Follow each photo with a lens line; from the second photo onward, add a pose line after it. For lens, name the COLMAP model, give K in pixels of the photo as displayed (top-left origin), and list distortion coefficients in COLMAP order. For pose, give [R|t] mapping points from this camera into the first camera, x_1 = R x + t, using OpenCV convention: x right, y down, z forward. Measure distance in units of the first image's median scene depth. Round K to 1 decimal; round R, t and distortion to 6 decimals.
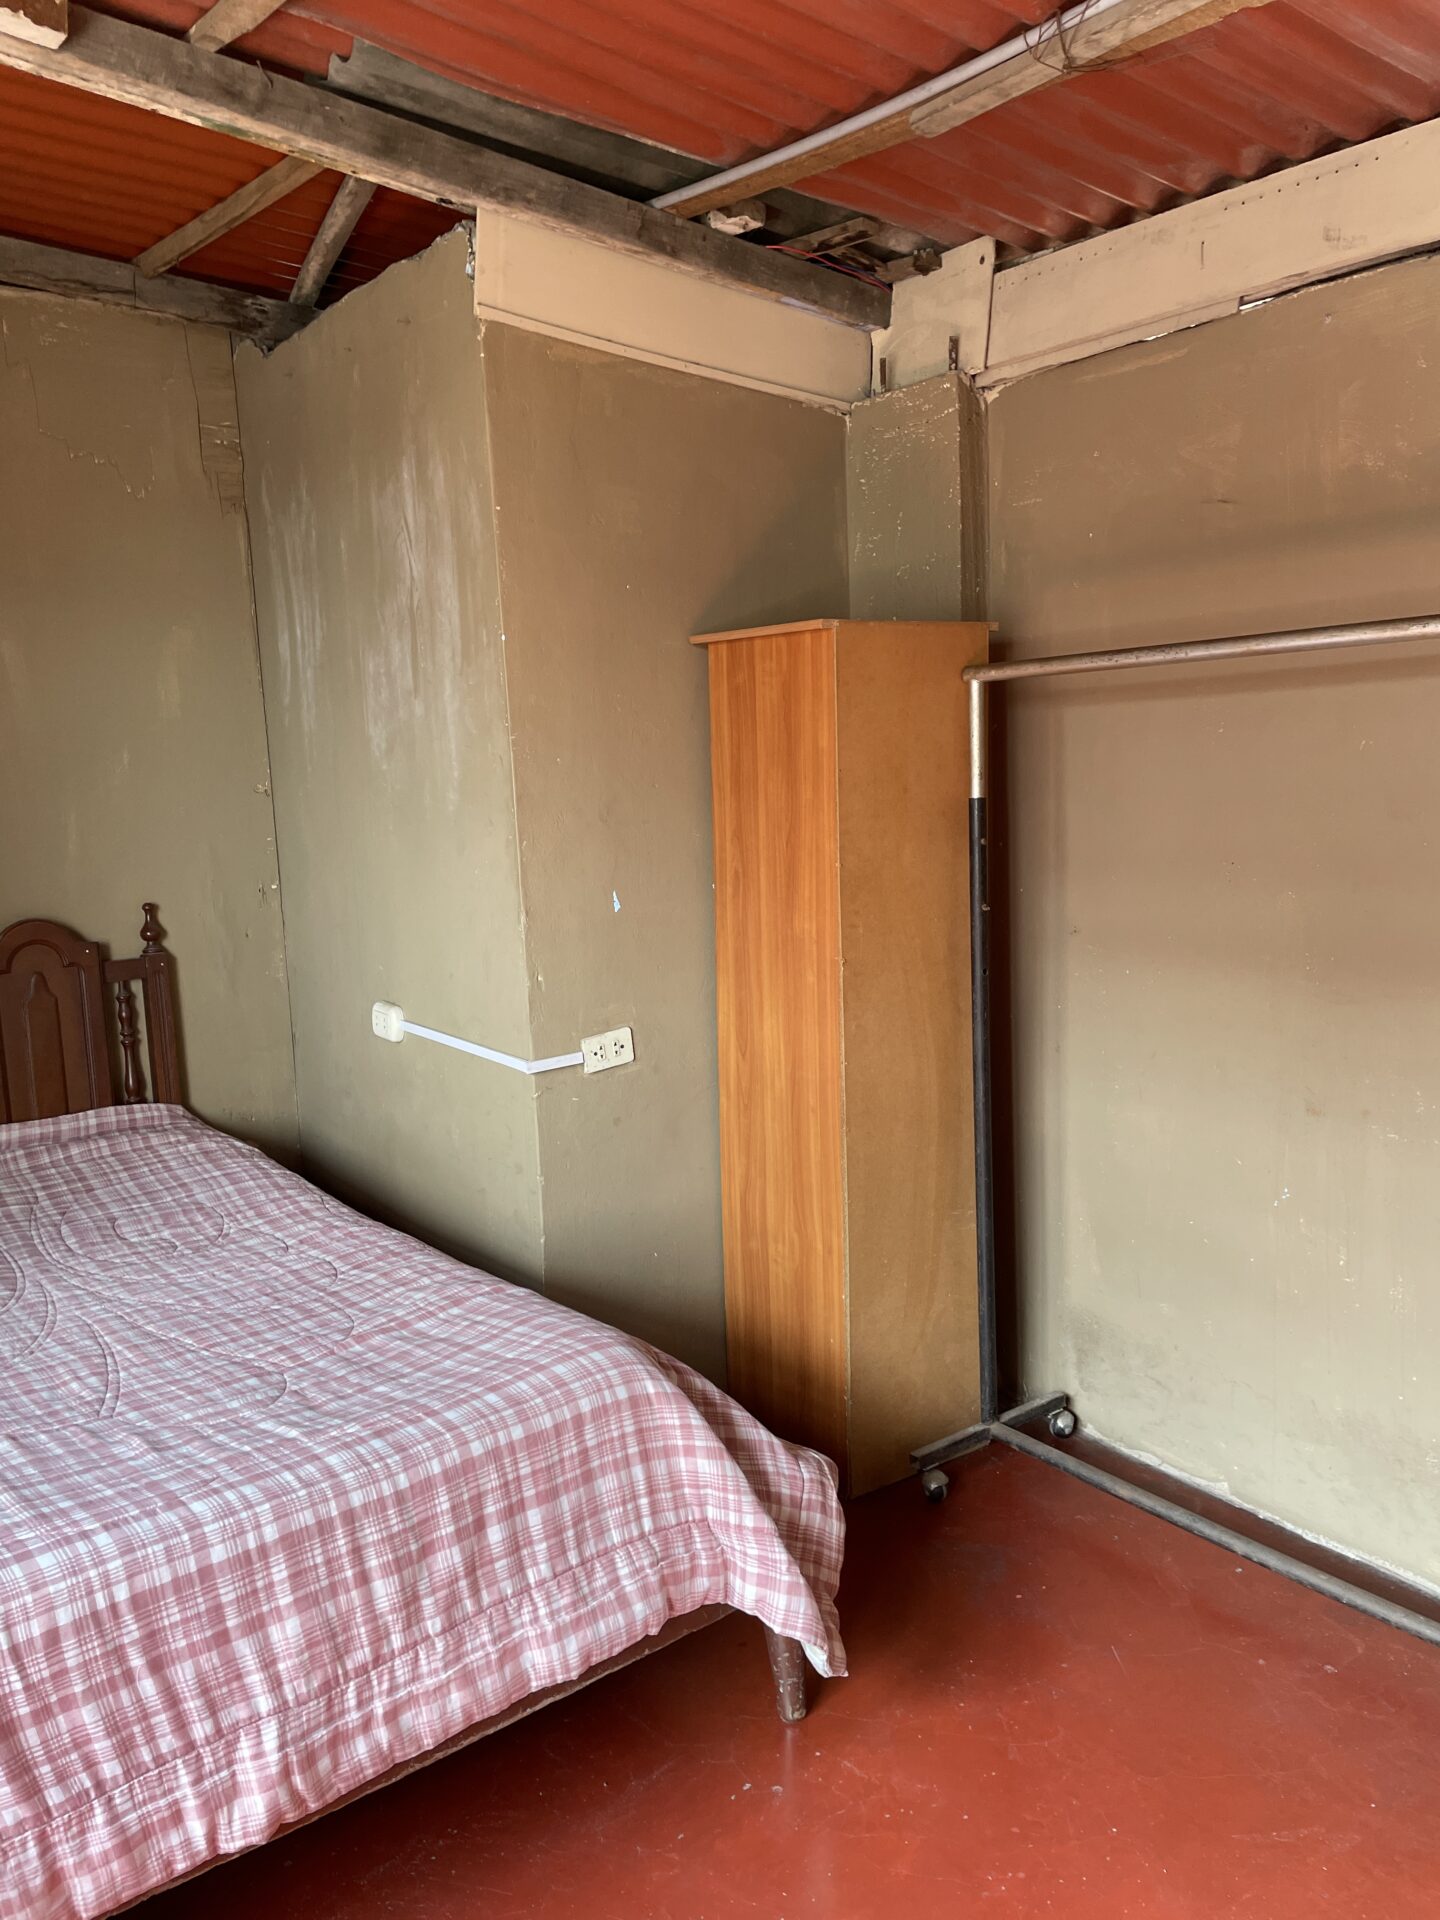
lens RADIAL K [[1443.6, 0, 727.8], [0, 1443.6, 942.8], [0, 0, 1]] dist [0.087173, -0.108176]
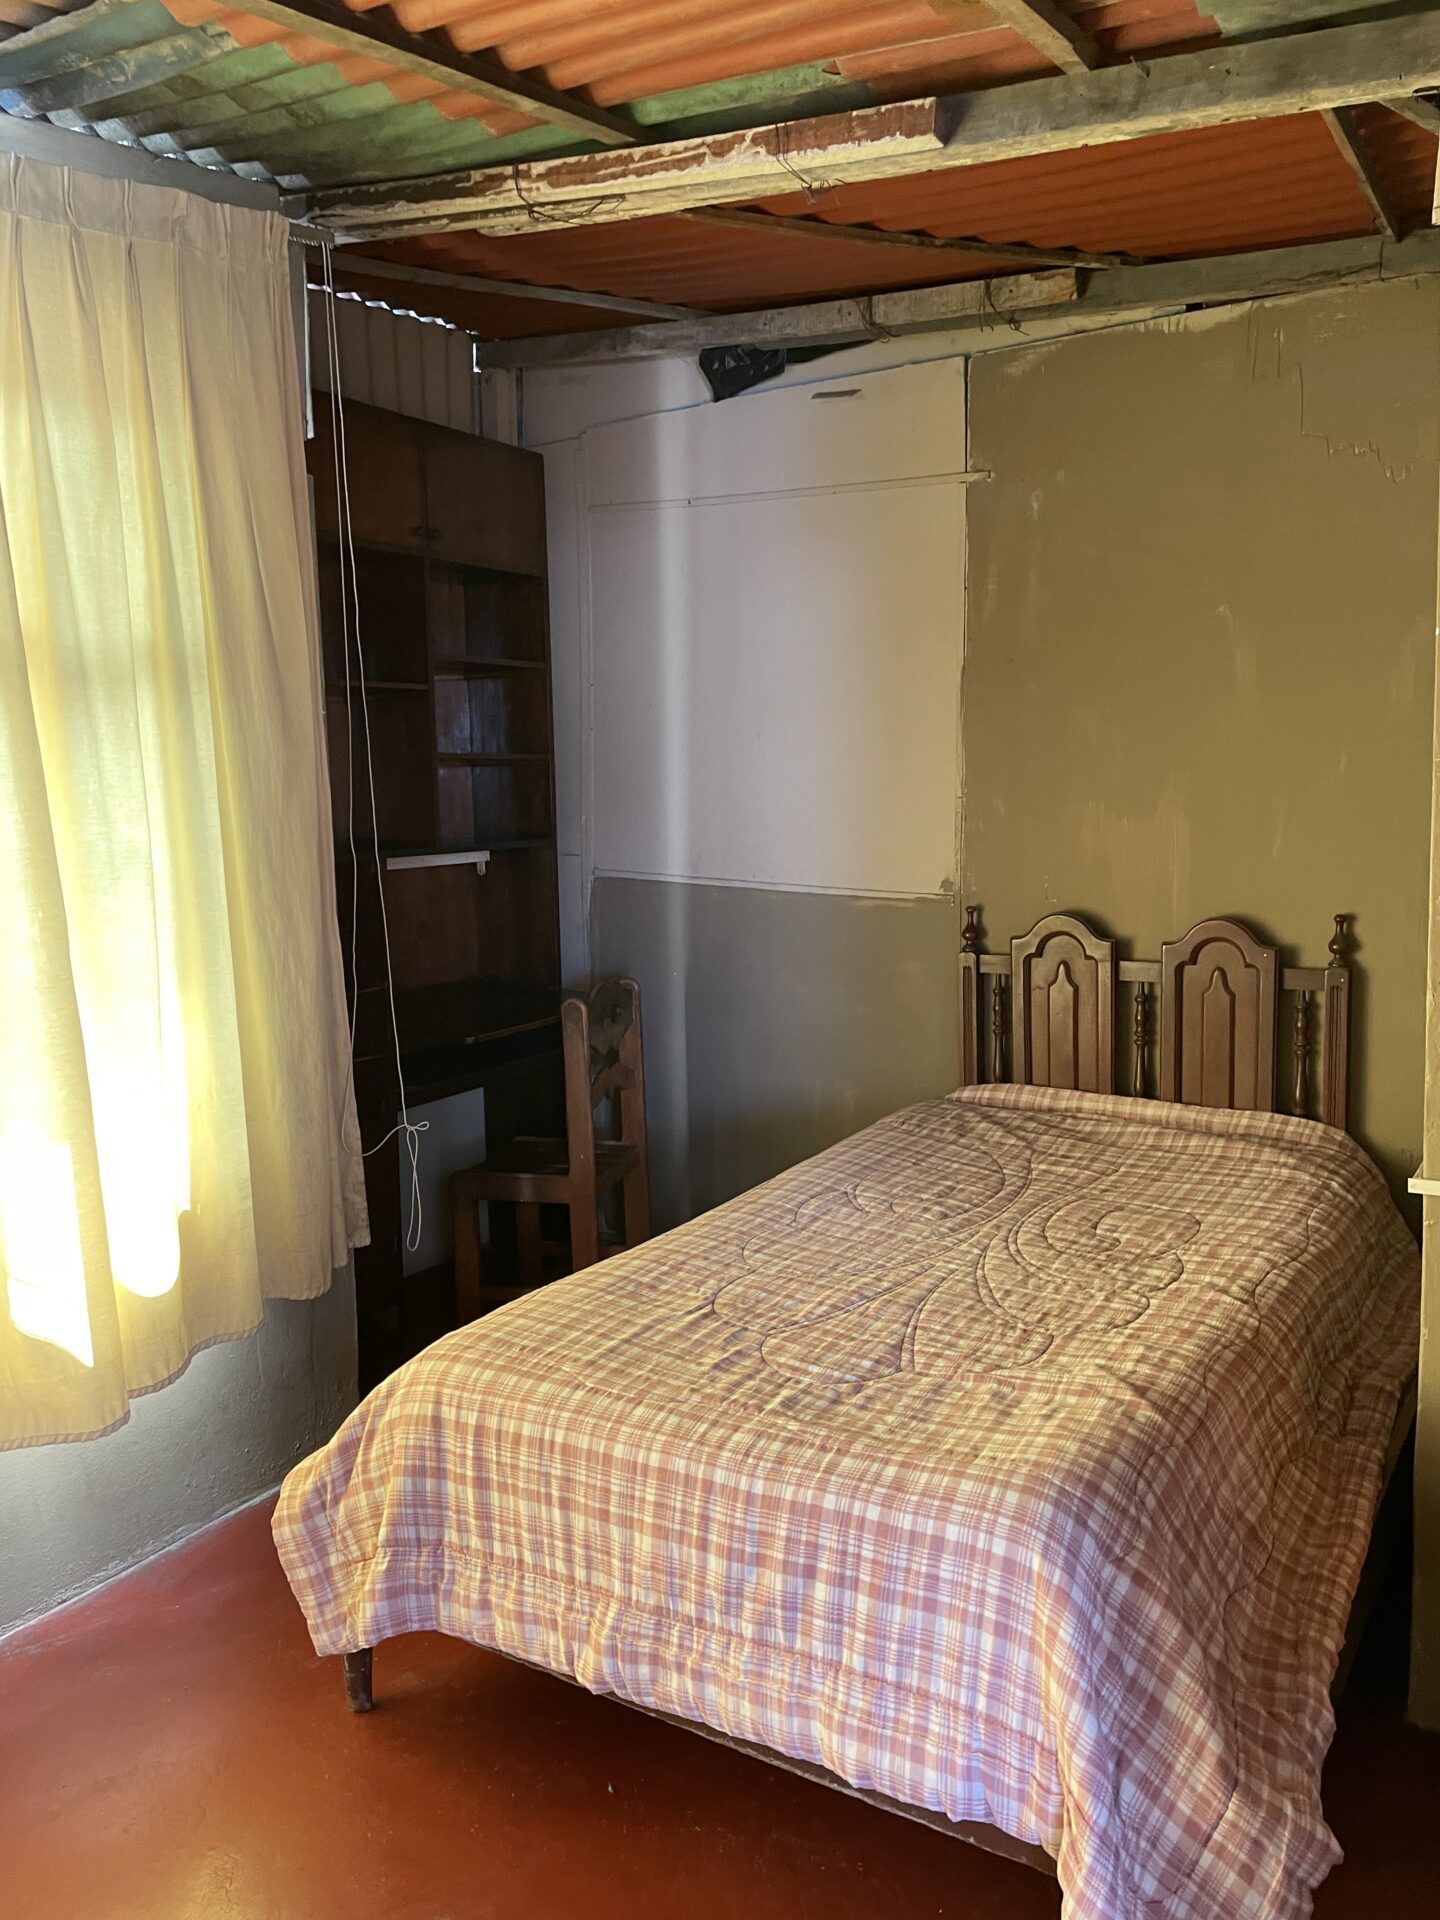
lens RADIAL K [[1443.6, 0, 727.8], [0, 1443.6, 942.8], [0, 0, 1]] dist [0.087173, -0.108176]
pose [[0.336190, 0.139229, -0.931446, 0.661887], [-0.106815, 0.988268, 0.109170, -0.129524], [0.935717, 0.062790, 0.347118, 0.546835]]
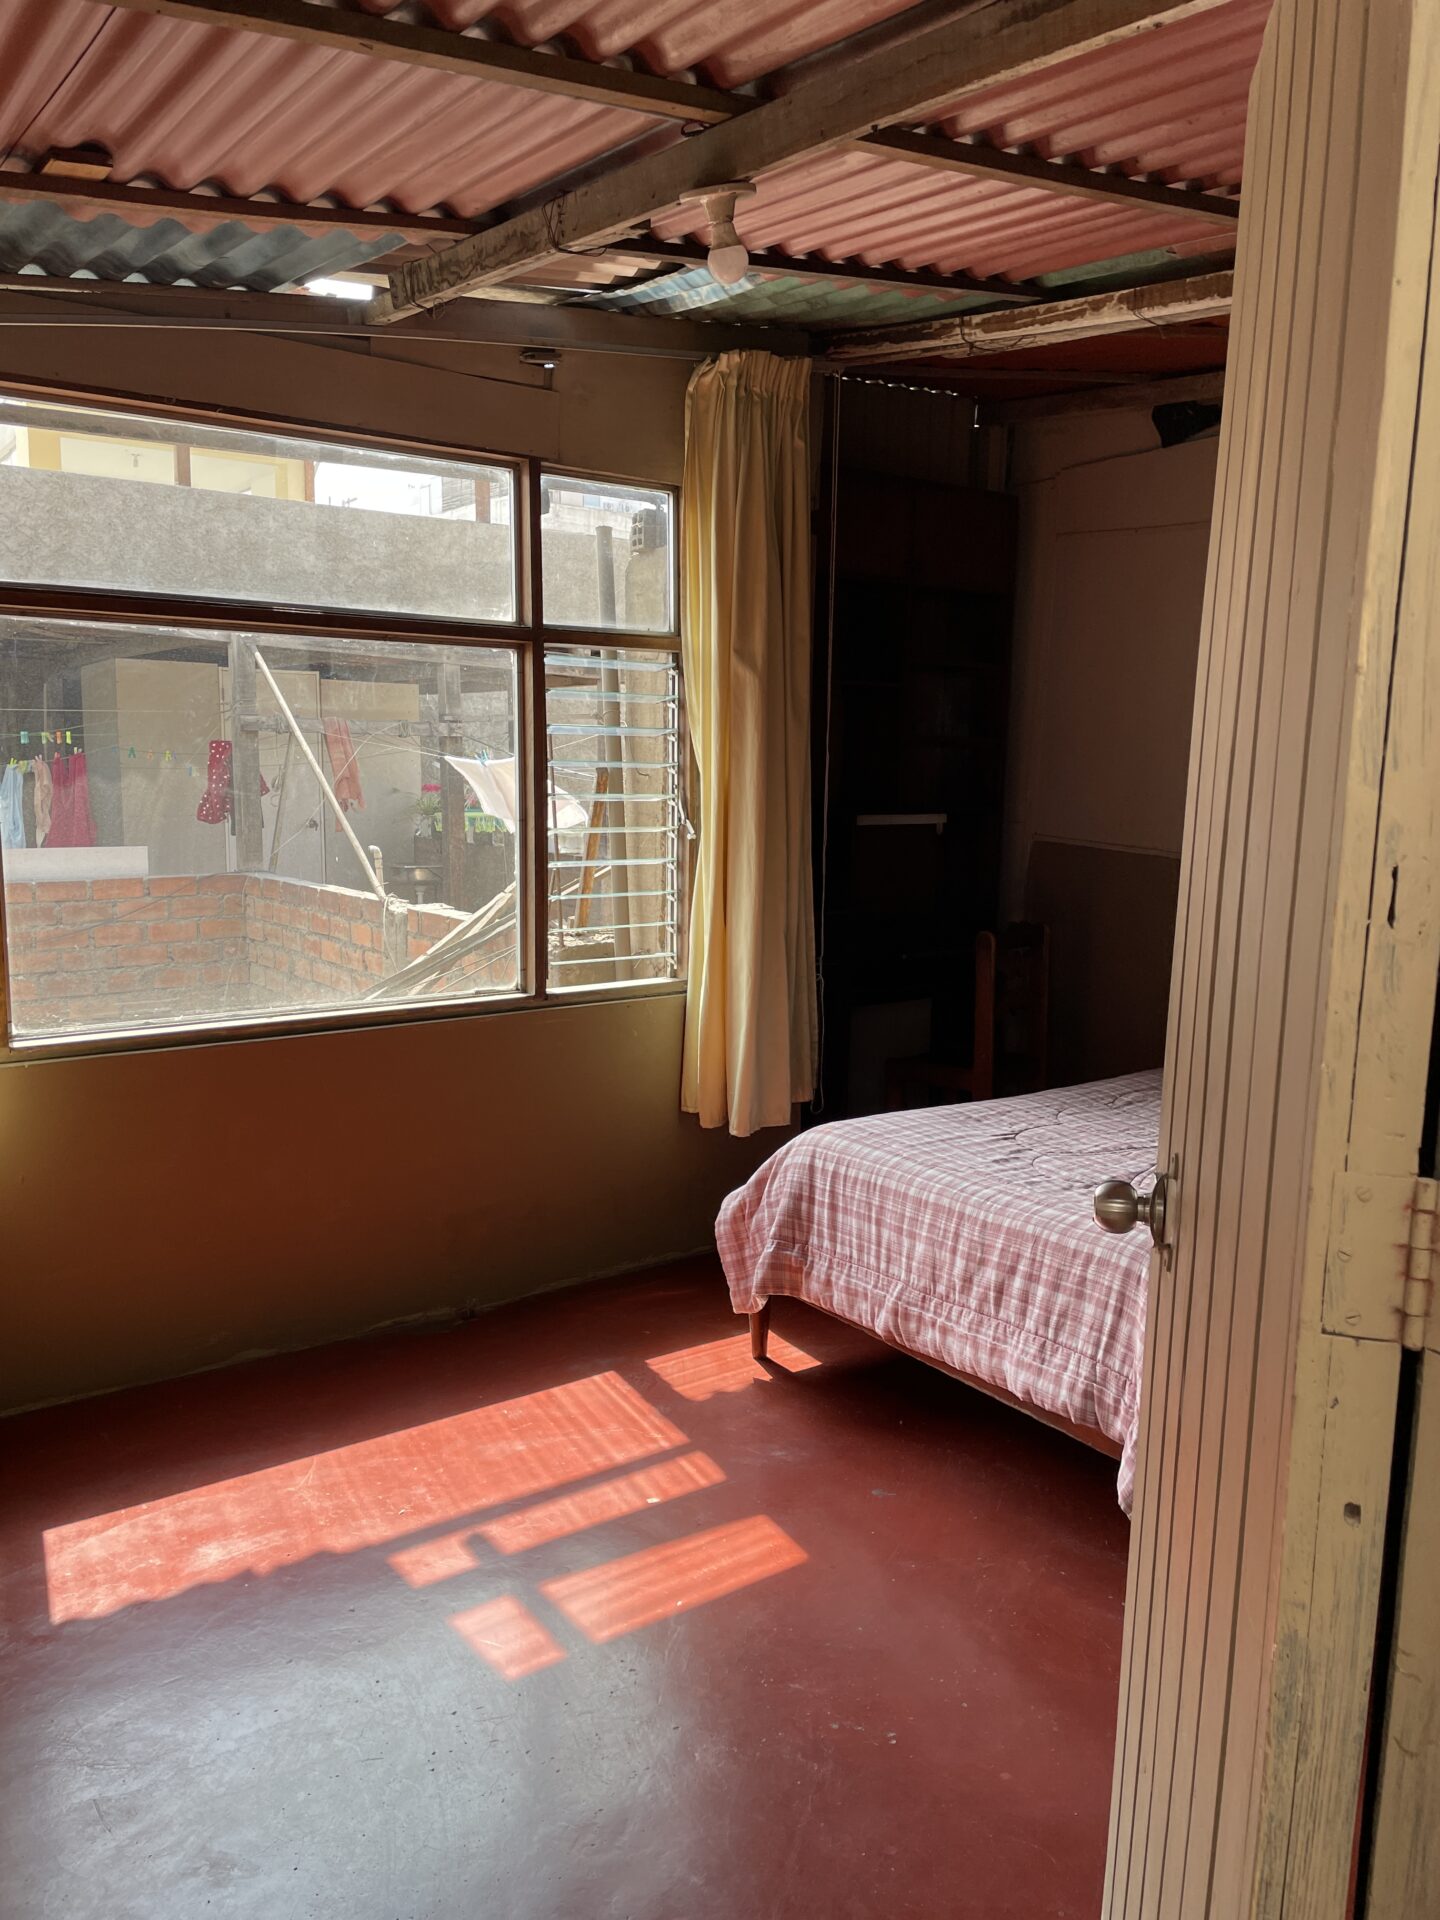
lens RADIAL K [[1443.6, 0, 727.8], [0, 1443.6, 942.8], [0, 0, 1]] dist [0.087173, -0.108176]
pose [[-0.045544, 0.164409, -0.985340, 1.272923], [-0.138436, 0.975808, 0.169217, -0.161531], [0.989324, 0.144113, -0.021682, 0.652431]]
